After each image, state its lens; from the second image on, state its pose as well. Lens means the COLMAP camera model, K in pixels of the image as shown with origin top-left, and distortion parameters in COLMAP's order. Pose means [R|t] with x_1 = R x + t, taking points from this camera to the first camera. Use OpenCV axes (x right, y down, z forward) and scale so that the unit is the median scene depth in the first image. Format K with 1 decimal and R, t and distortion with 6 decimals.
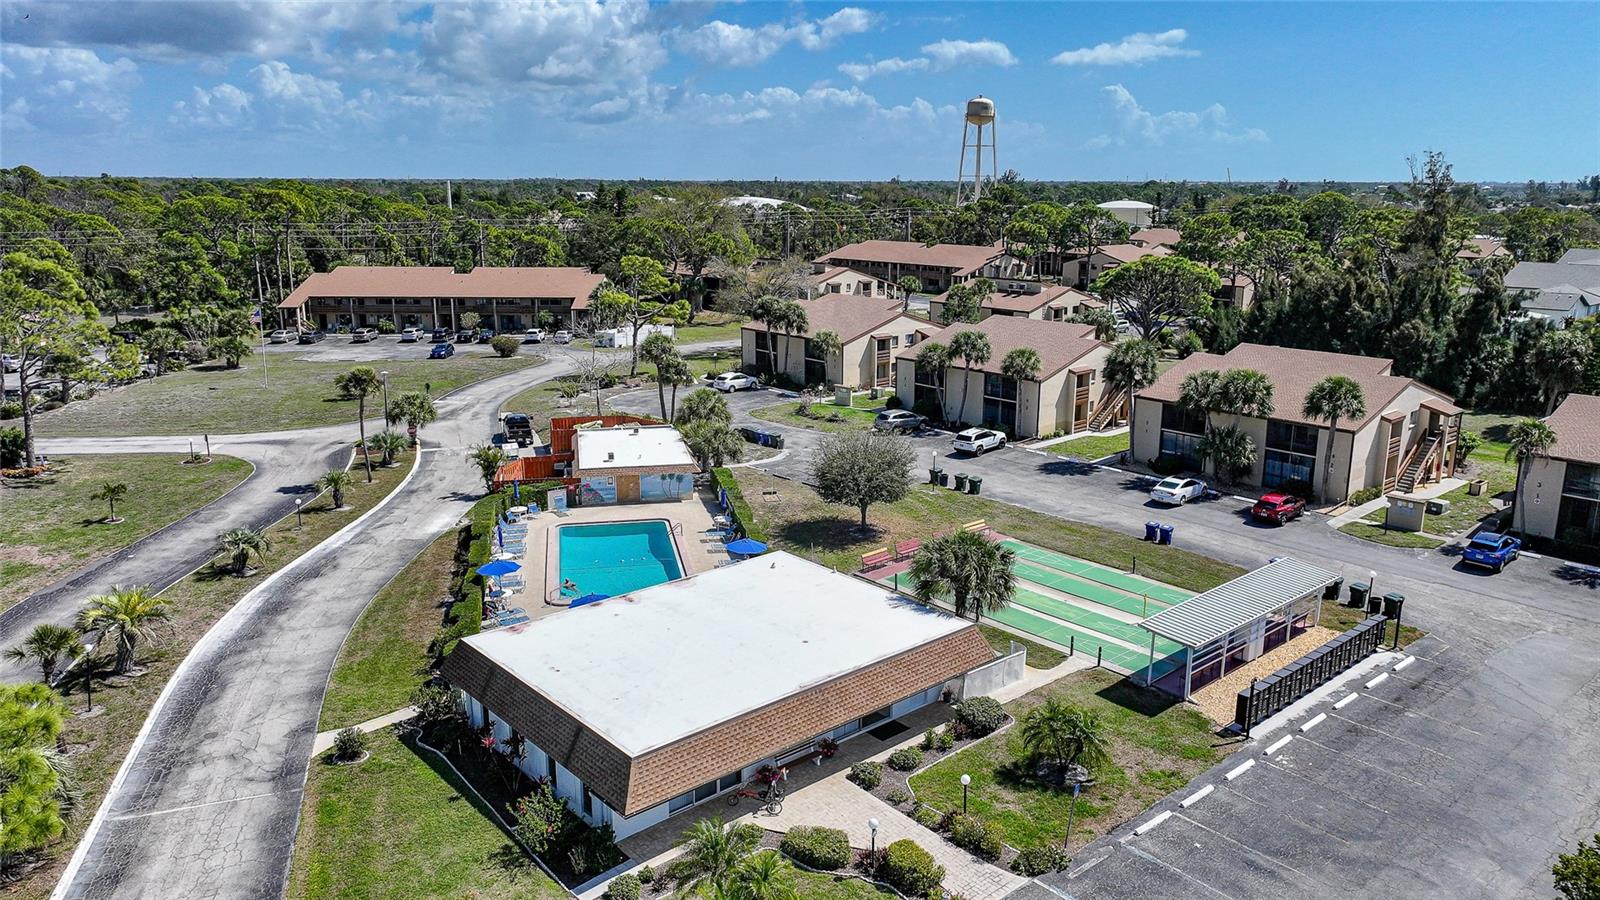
lens RADIAL K [[1112.0, 0, 805.4], [0, 1112.0, 477.1], [0, 0, 1]] dist [0.002461, 0.008910]
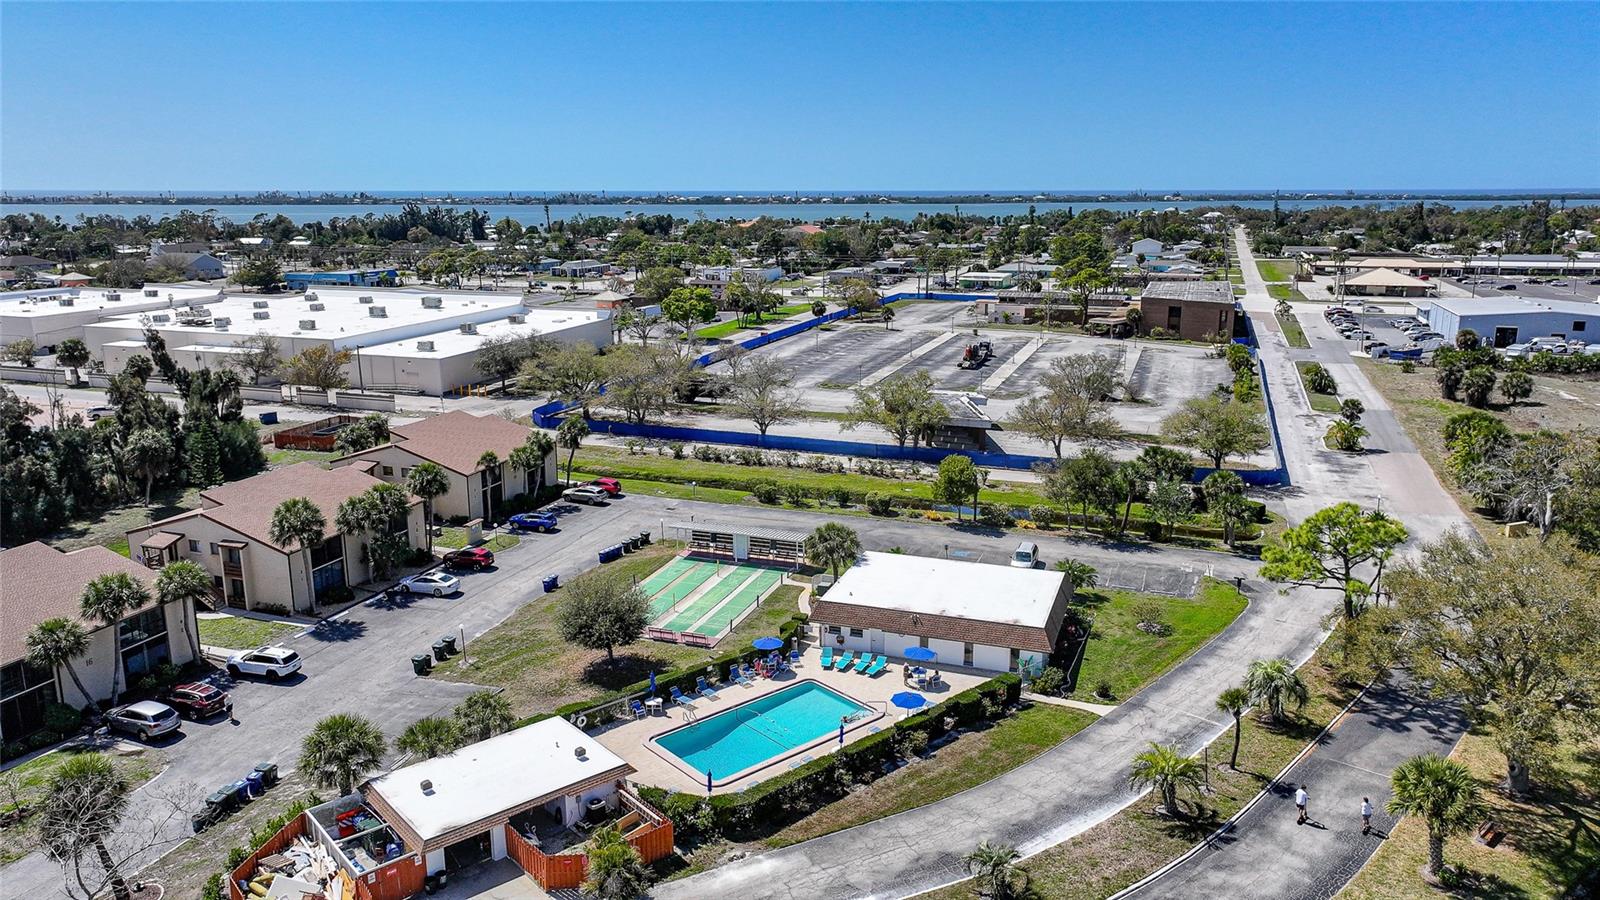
lens RADIAL K [[1112.0, 0, 805.4], [0, 1112.0, 477.1], [0, 0, 1]] dist [0.002461, 0.008910]
pose [[-0.483407, -0.221887, 0.846808, -0.768942], [0.226670, 0.902625, 0.365909, -0.393843], [-0.845540, 0.368829, -0.386040, 0.938808]]
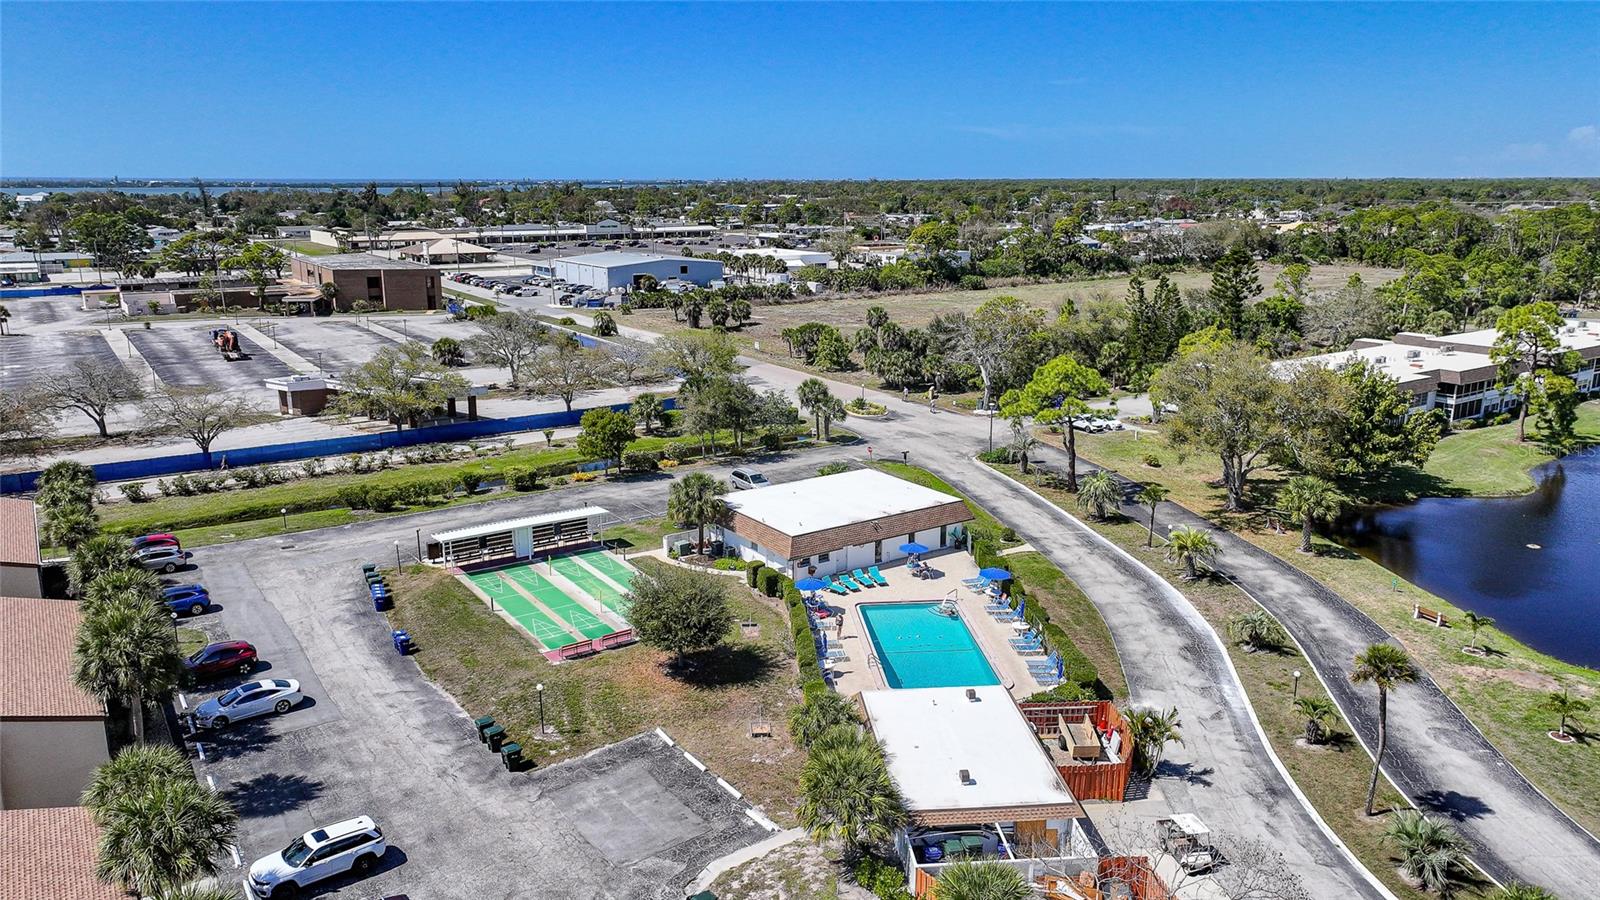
lens RADIAL K [[1123.1, 0, 806.2], [0, 1123.1, 446.1], [0, 0, 1]] dist [0.001075, 0.003453]
pose [[-0.993320, -0.032724, 0.110653, -0.121636], [0.023795, 0.880244, 0.473925, -0.450971], [-0.112911, 0.473392, -0.873585, 1.362018]]
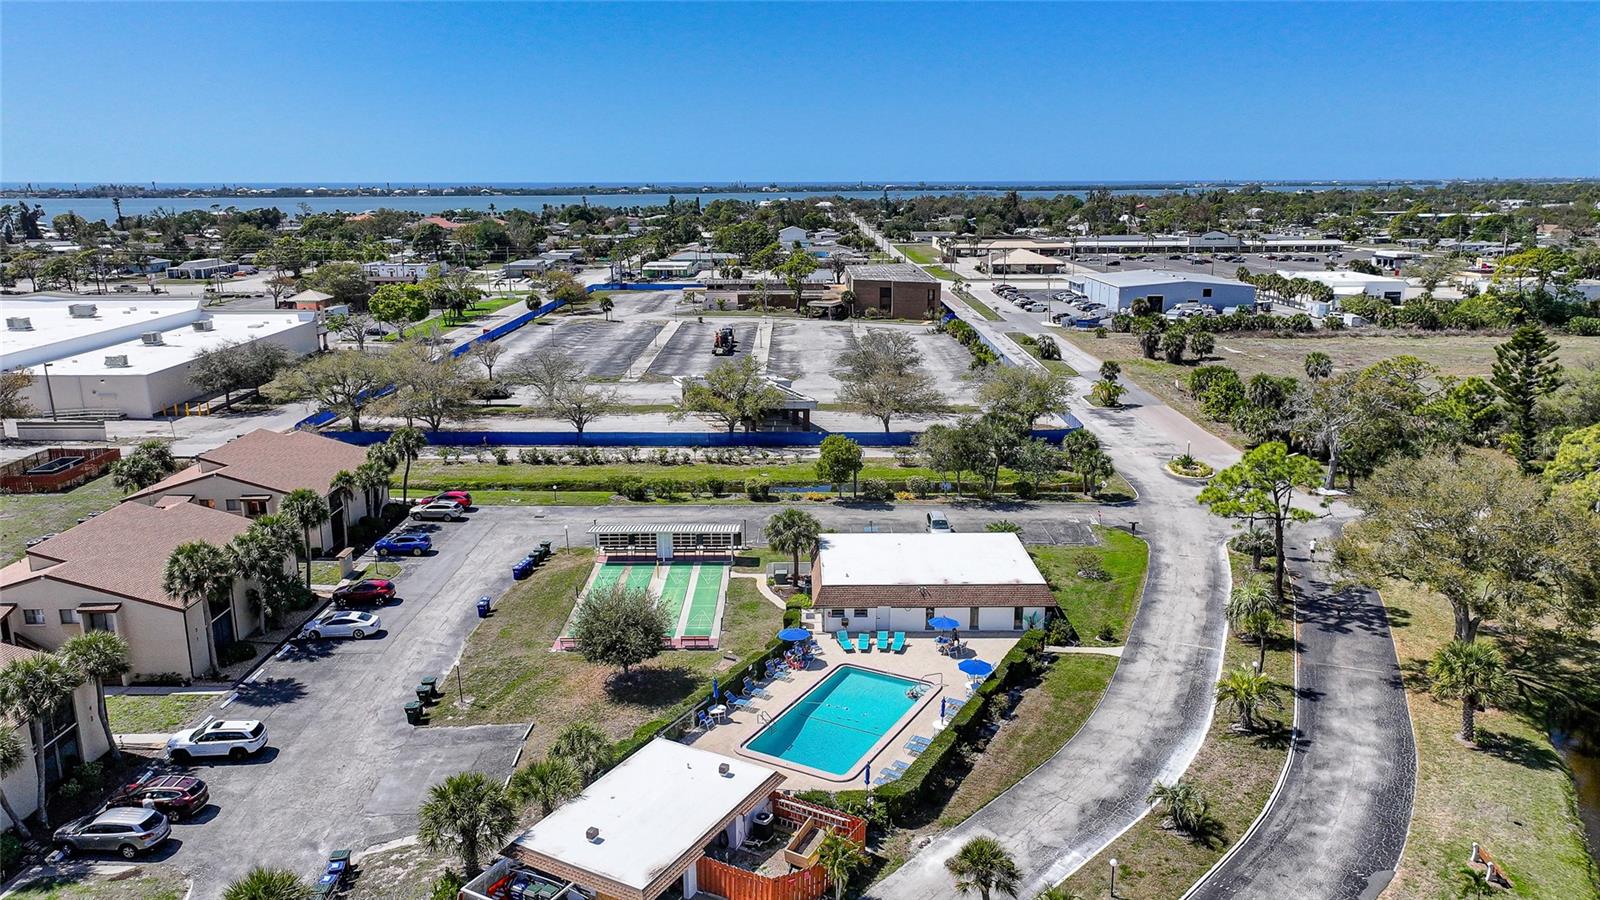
lens RADIAL K [[1112.0, 0, 805.4], [0, 1112.0, 477.1], [0, 0, 1]] dist [0.002461, 0.008910]
pose [[-0.754227, -0.170804, 0.634009, -0.566786], [0.169941, 0.881896, 0.439750, -0.442427], [-0.634241, 0.439416, -0.636123, 1.160235]]
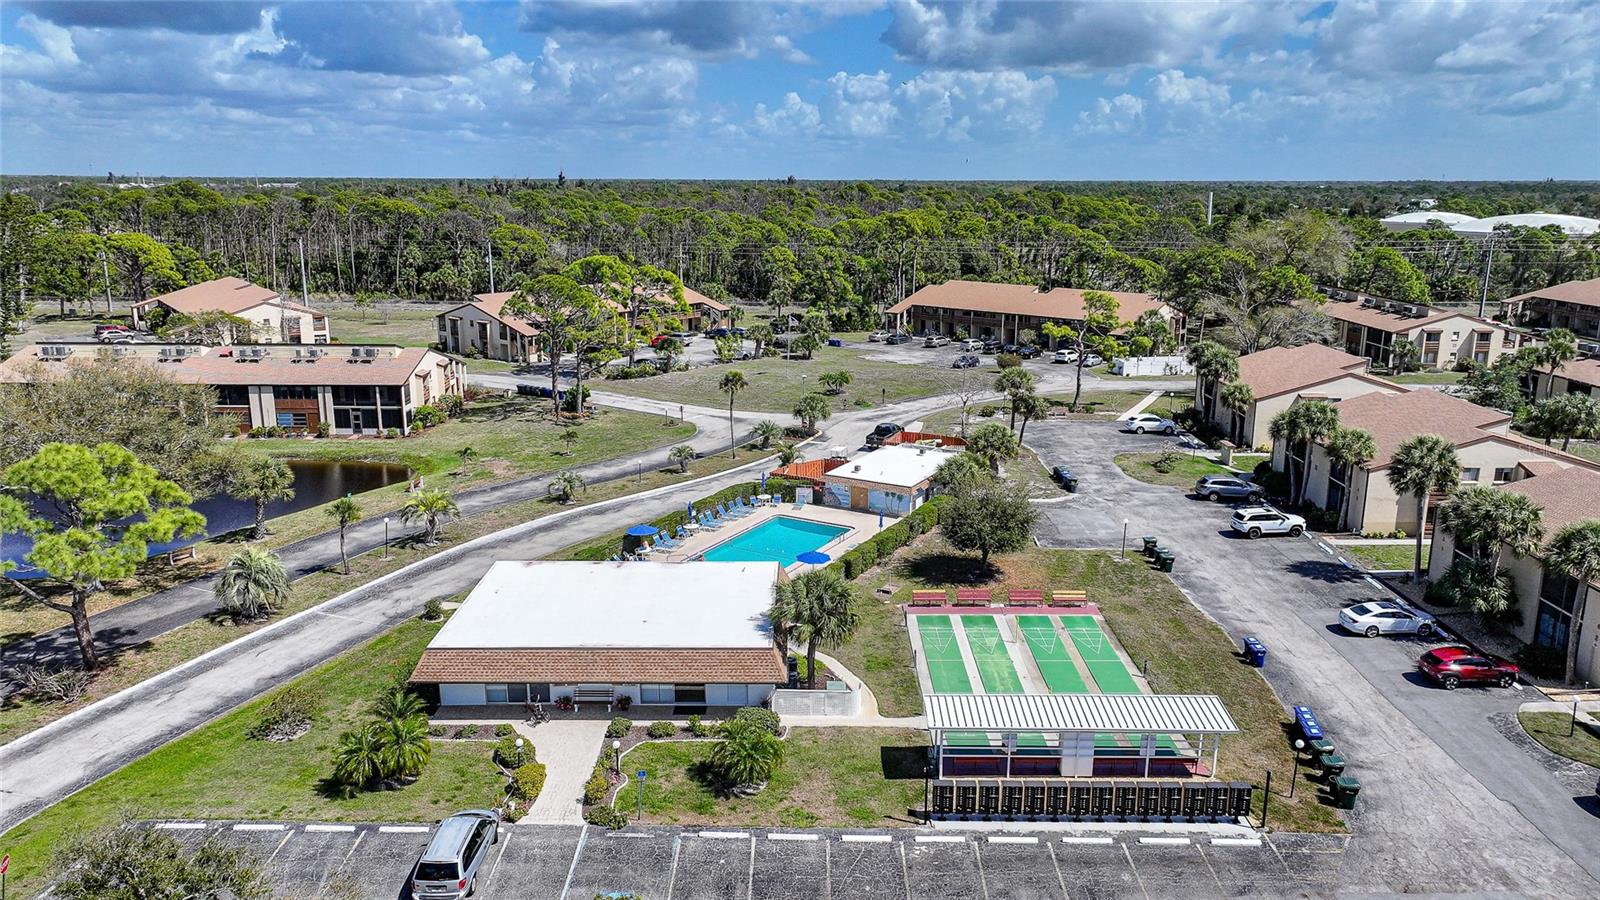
lens RADIAL K [[1113.7, 0, 809.9], [0, 1113.7, 454.4], [0, 0, 1]] dist [0.010349, 0.008149]
pose [[0.749516, 0.157023, -0.643094, 0.462298], [-0.170267, 0.984505, 0.041941, -0.063454], [0.639715, 0.078063, 0.764638, 0.057145]]
